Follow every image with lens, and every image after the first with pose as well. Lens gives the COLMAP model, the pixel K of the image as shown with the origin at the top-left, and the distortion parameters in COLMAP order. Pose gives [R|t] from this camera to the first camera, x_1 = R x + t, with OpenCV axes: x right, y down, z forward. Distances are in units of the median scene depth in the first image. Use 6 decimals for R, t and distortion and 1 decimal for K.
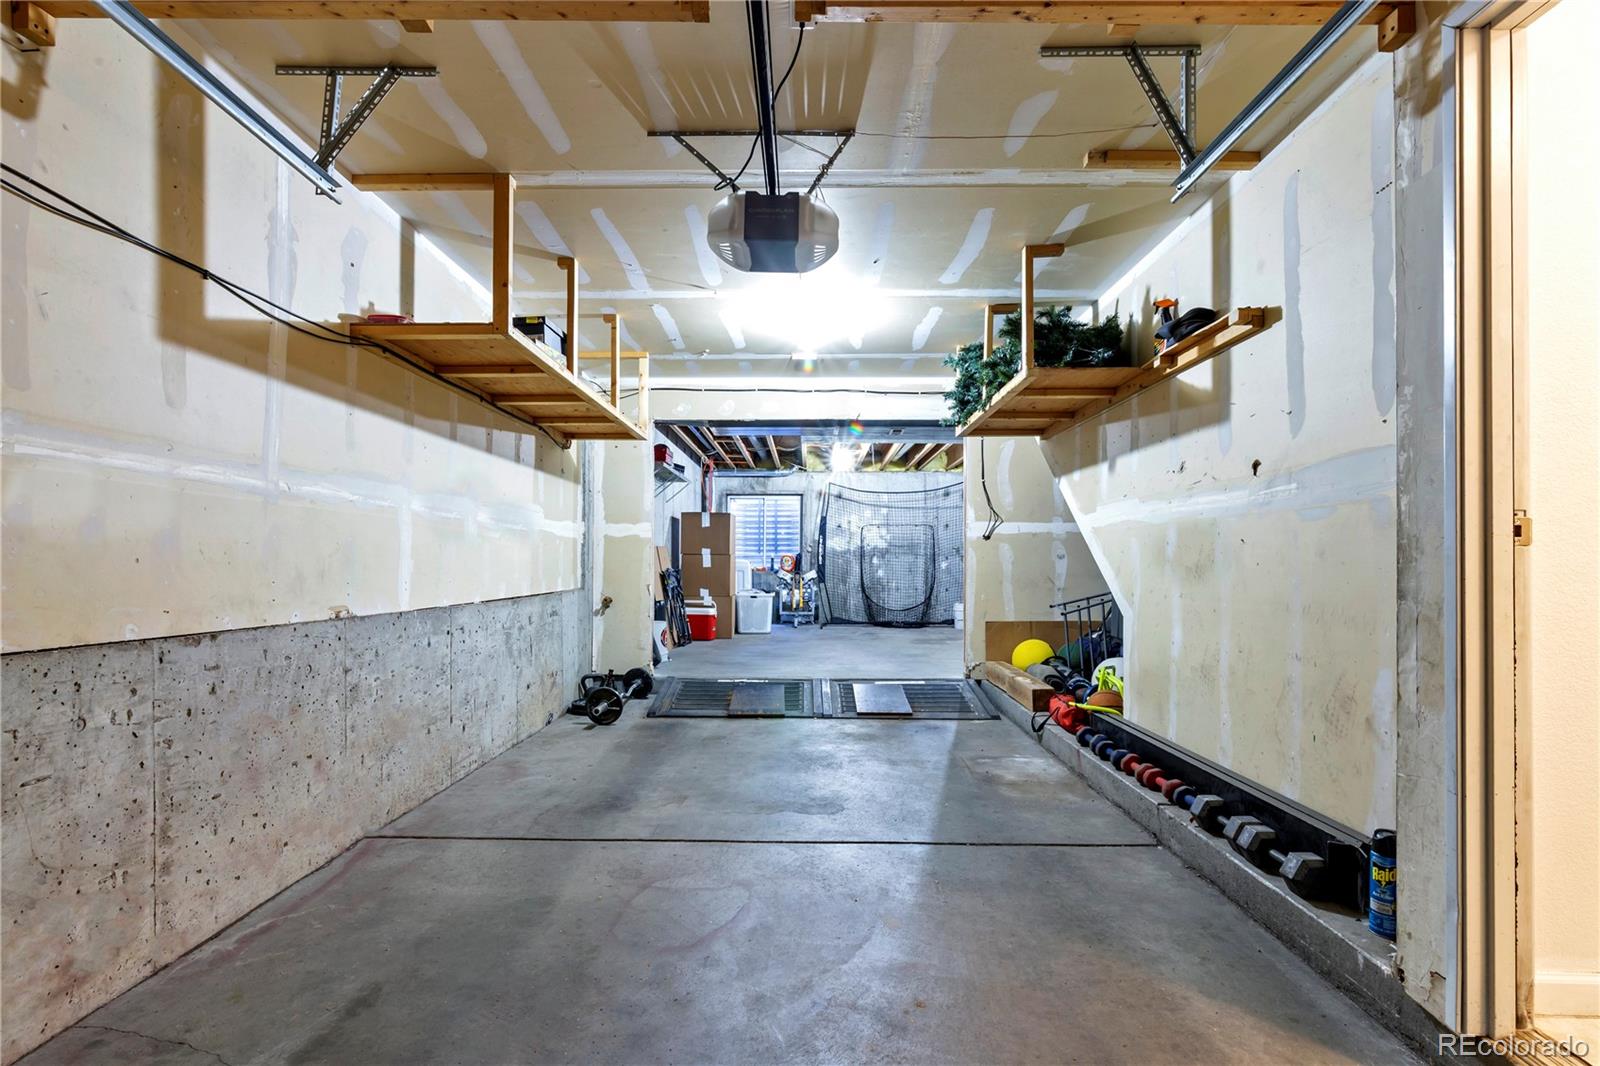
lens RADIAL K [[755.6, 0, 794.7], [0, 755.6, 543.4], [0, 0, 1]] dist [0.002638, 0.000066]
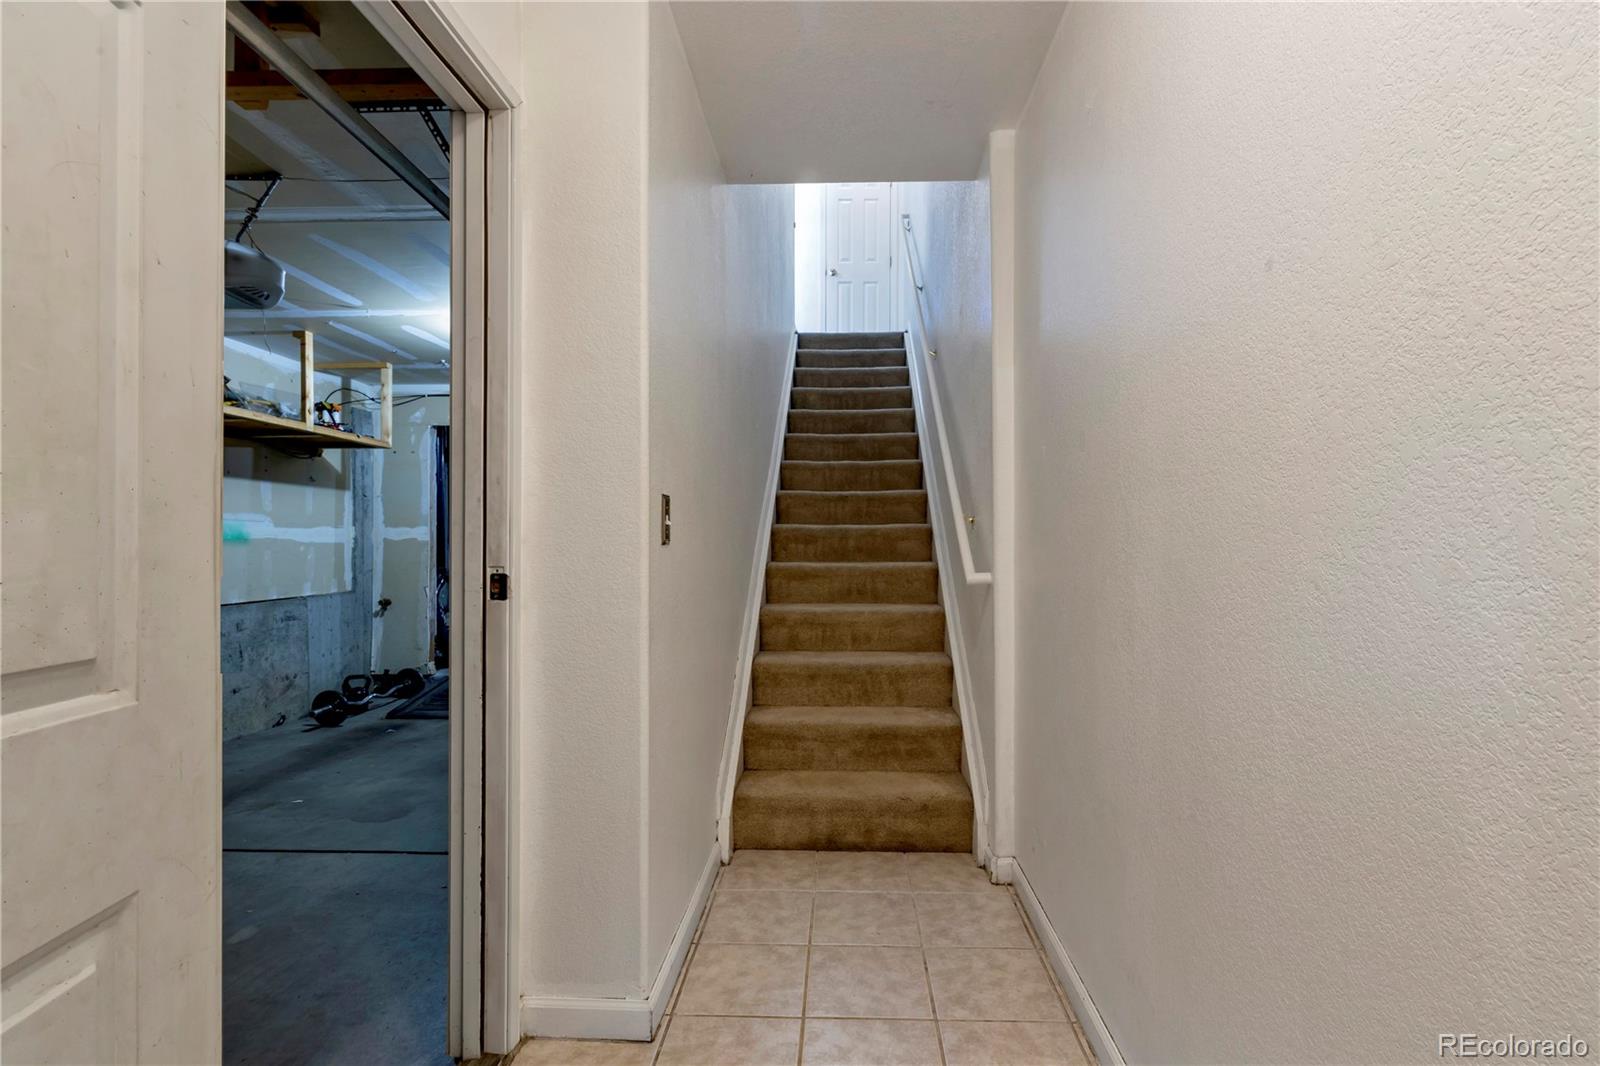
lens RADIAL K [[755.6, 0, 806.2], [0, 755.6, 536.3], [0, 0, 1]] dist [0.002638, 0.000066]
pose [[0.999739, -0.004089, -0.022466, 0.360391], [0.004373, 0.999911, 0.012625, -0.025531], [0.022412, -0.012720, 0.999668, -0.013147]]
